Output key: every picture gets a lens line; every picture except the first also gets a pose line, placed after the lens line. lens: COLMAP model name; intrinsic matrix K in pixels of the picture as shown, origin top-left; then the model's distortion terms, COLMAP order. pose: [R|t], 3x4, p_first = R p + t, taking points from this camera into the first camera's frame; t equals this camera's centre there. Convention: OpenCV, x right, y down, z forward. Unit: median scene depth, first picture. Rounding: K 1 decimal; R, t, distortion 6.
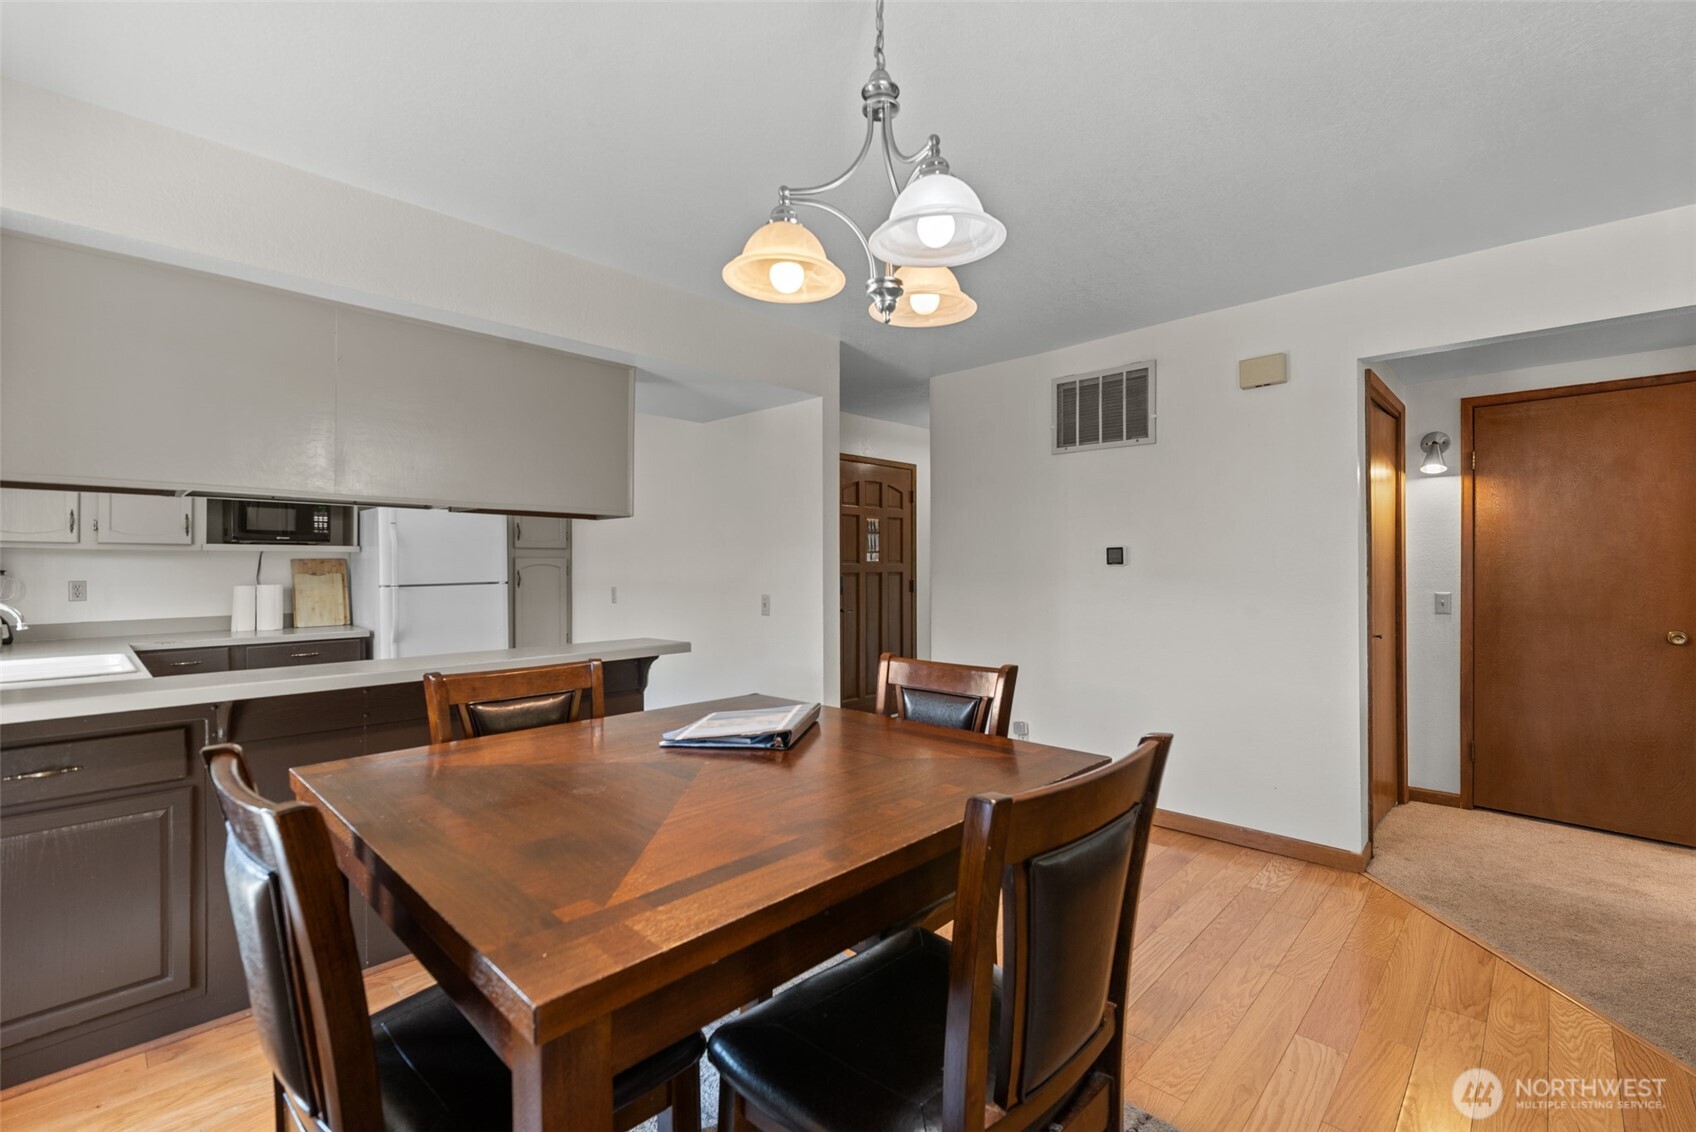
lens RADIAL K [[723.0, 0, 854.6], [0, 723.0, 558.4], [0, 0, 1]] dist [-0.000817, 0.000210]
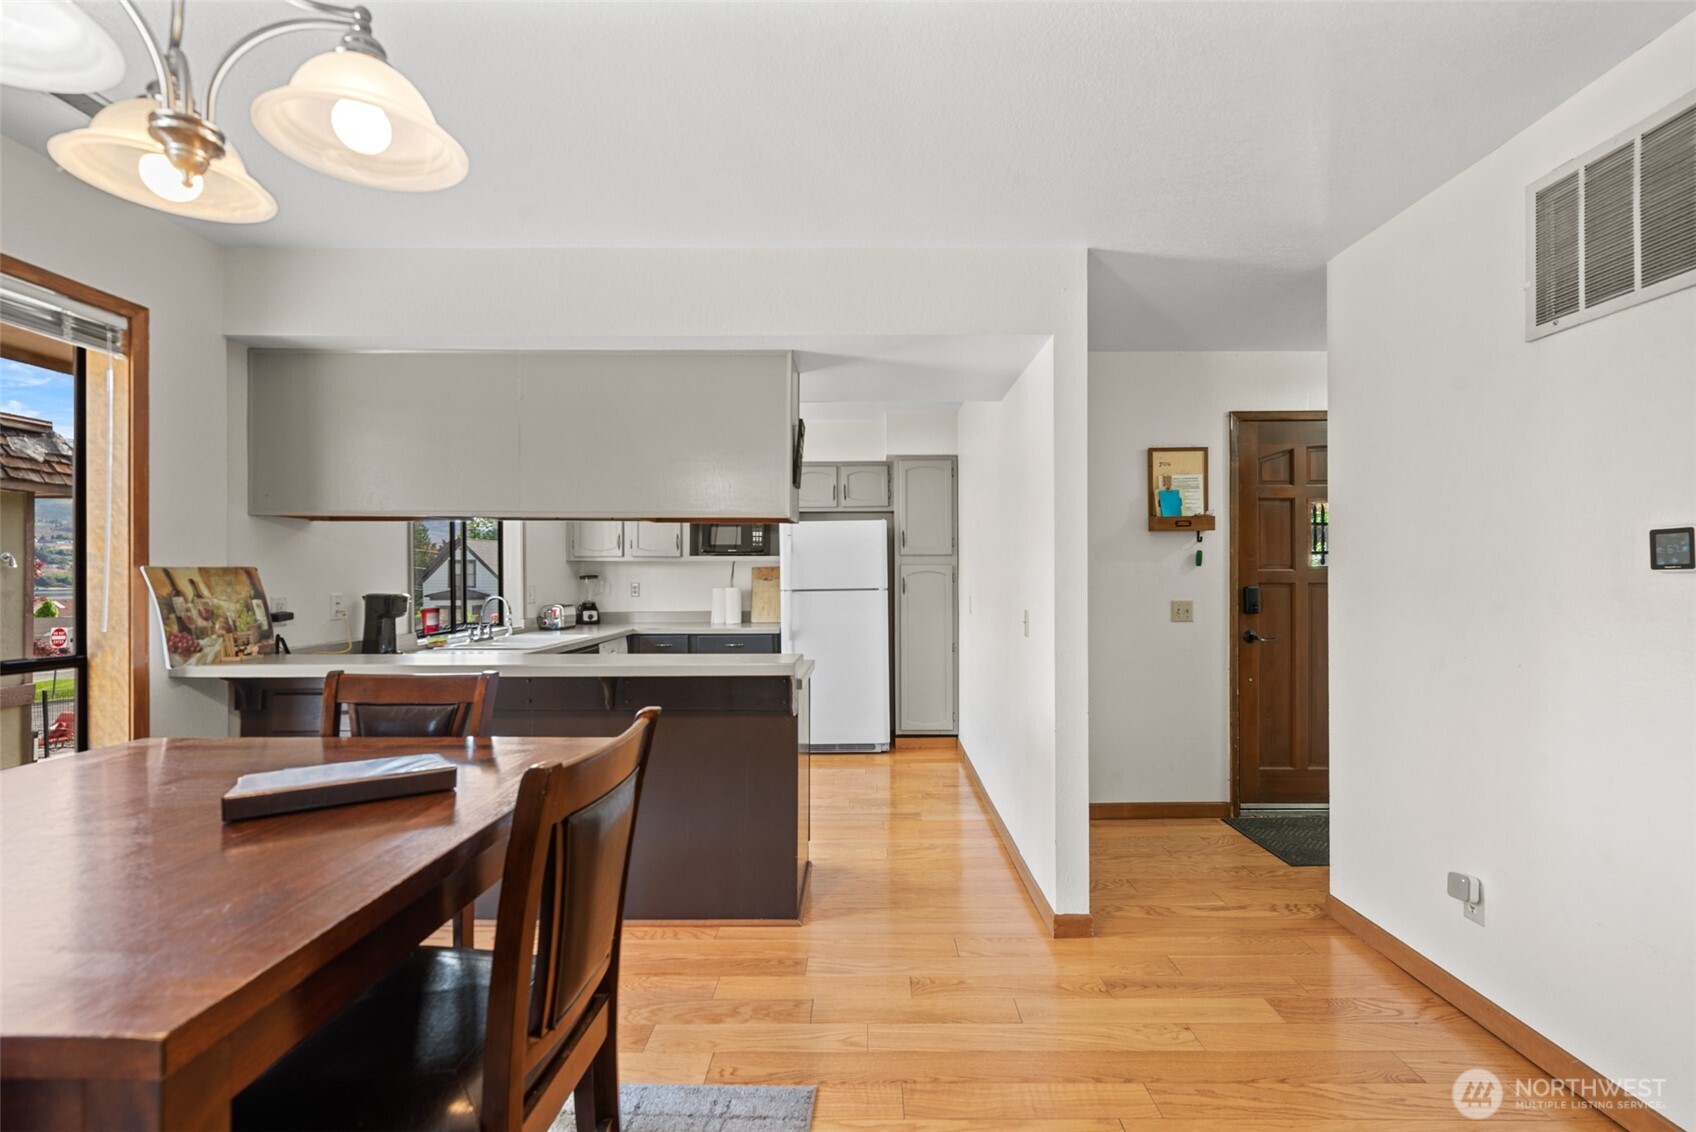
lens RADIAL K [[723.0, 0, 848.6], [0, 723.0, 569.1], [0, 0, 1]] dist [-0.000817, 0.000210]
pose [[0.694630, -0.004065, -0.719355, 0.252281], [0.007829, 0.999968, 0.001909, 0.003044], [0.719324, -0.006958, 0.694640, 0.276208]]
